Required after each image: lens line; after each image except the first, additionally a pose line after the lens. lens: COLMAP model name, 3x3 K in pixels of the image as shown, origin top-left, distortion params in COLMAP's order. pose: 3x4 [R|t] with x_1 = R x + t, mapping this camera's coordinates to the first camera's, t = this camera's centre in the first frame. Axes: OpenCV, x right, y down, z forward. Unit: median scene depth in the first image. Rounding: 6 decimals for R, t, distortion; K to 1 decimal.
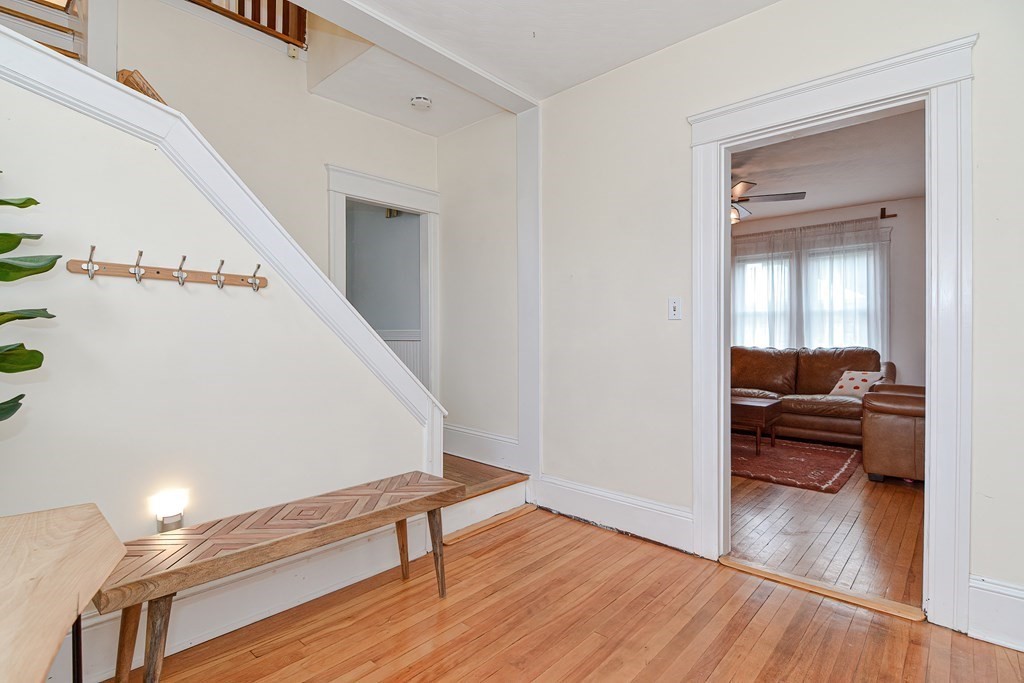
lens RADIAL K [[499.6, 0, 512.0], [0, 499.6, 341.5], [0, 0, 1]] dist [0.000472, -0.000029]
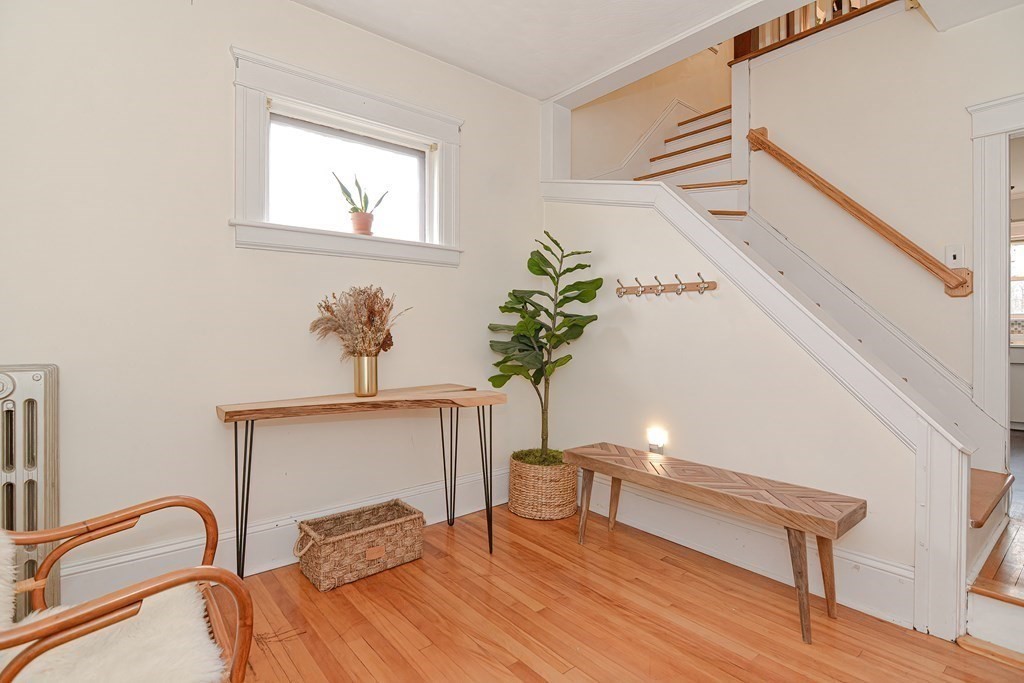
lens RADIAL K [[499.6, 0, 512.0], [0, 499.6, 341.5], [0, 0, 1]] dist [0.000472, -0.000029]
pose [[-0.132204, 0.020769, -0.991005, 0.818923], [-0.019061, 0.999542, 0.023491, 0.001326], [0.991039, 0.021996, -0.131747, 0.682570]]
